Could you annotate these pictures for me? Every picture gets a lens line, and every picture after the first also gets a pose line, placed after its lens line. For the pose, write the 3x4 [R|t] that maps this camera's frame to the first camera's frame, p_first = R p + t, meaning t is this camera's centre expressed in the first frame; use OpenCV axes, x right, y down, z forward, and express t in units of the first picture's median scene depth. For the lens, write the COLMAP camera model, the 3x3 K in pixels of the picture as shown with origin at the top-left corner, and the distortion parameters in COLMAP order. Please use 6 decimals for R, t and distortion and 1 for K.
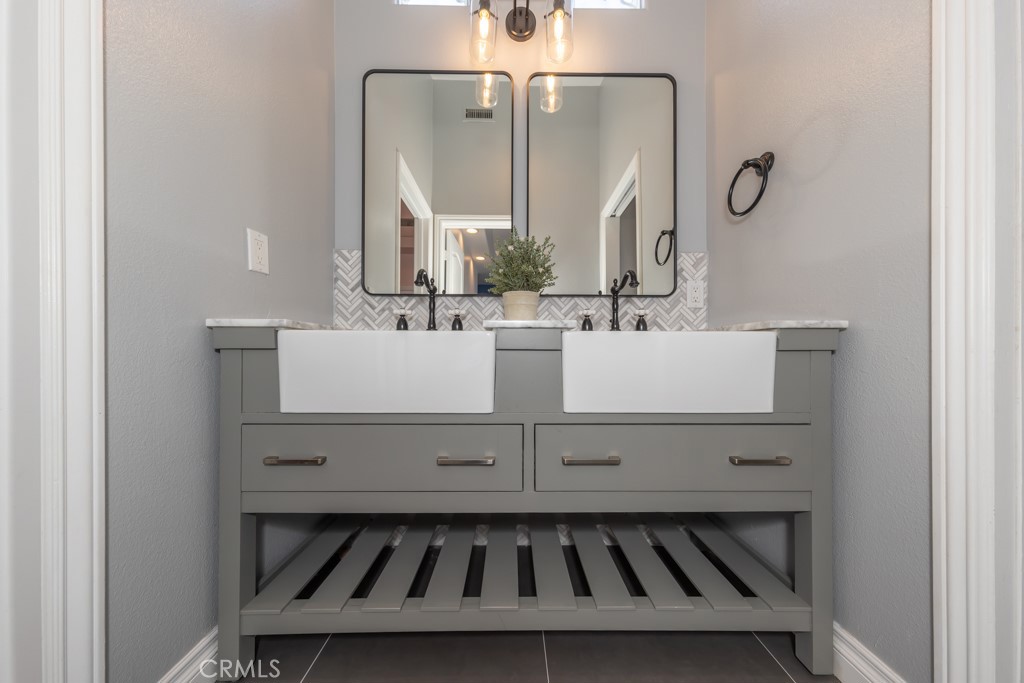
lens RADIAL K [[328.1, 0, 516.9], [0, 328.1, 354.4], [0, 0, 1]] dist [0.012635, 0.000021]
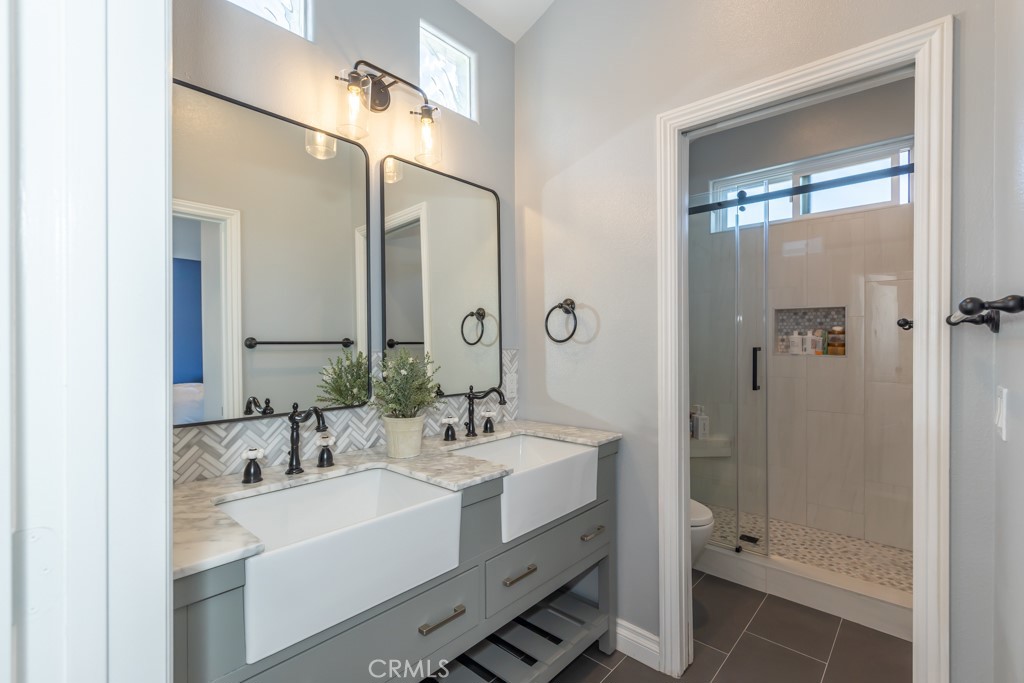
lens RADIAL K [[457.1, 0, 522.3], [0, 457.1, 345.1], [0, 0, 1]] dist [-0.000975, -0.000002]
pose [[0.672936, -0.002342, 0.739697, -0.677337], [0.005537, 0.999983, -0.001870, -0.356058], [-0.739680, 0.005354, 0.672938, -0.113603]]
